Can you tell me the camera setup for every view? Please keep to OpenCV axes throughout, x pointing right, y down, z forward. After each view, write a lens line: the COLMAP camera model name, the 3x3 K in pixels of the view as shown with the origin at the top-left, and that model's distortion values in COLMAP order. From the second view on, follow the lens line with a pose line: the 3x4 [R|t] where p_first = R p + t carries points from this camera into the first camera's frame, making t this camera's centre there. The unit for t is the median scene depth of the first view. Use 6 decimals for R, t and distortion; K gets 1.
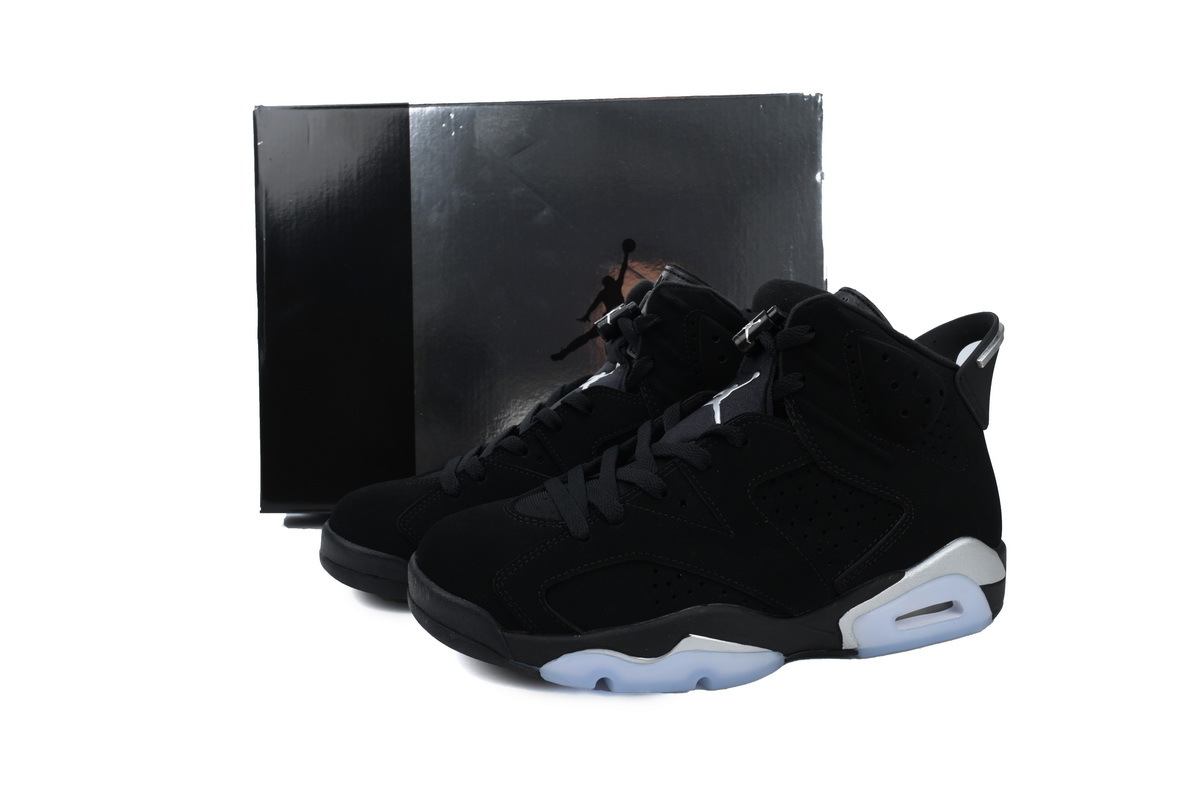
lens RADIAL K [[826.9, 0, 600.0], [0, 826.9, 400.0], [0, 0, 1]] dist [0.001208, 0.000523]
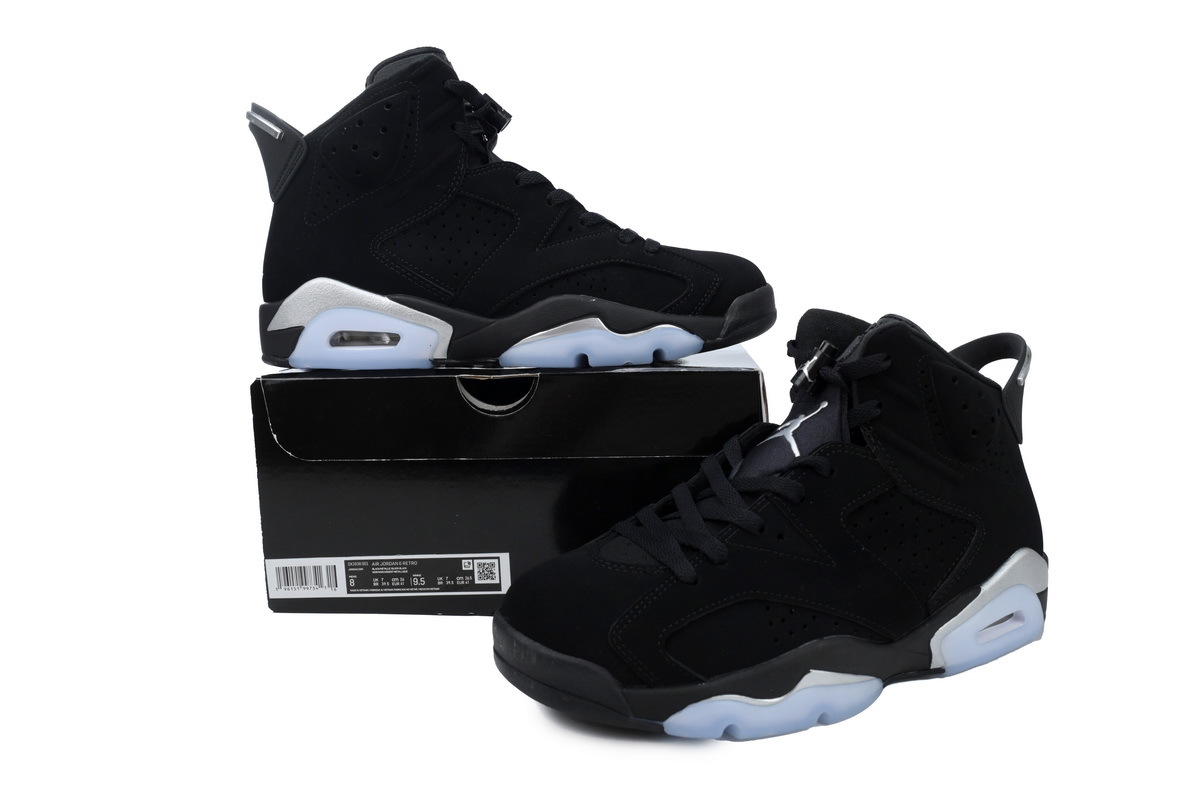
lens RADIAL K [[826.9, 0, 600.0], [0, 826.9, 400.0], [0, 0, 1]] dist [0.001208, 0.000523]
pose [[0.986097, -0.054913, 0.156836, -0.258326], [0.061894, 0.997282, -0.039974, -0.013157], [-0.154215, 0.049125, 0.986815, 0.045884]]
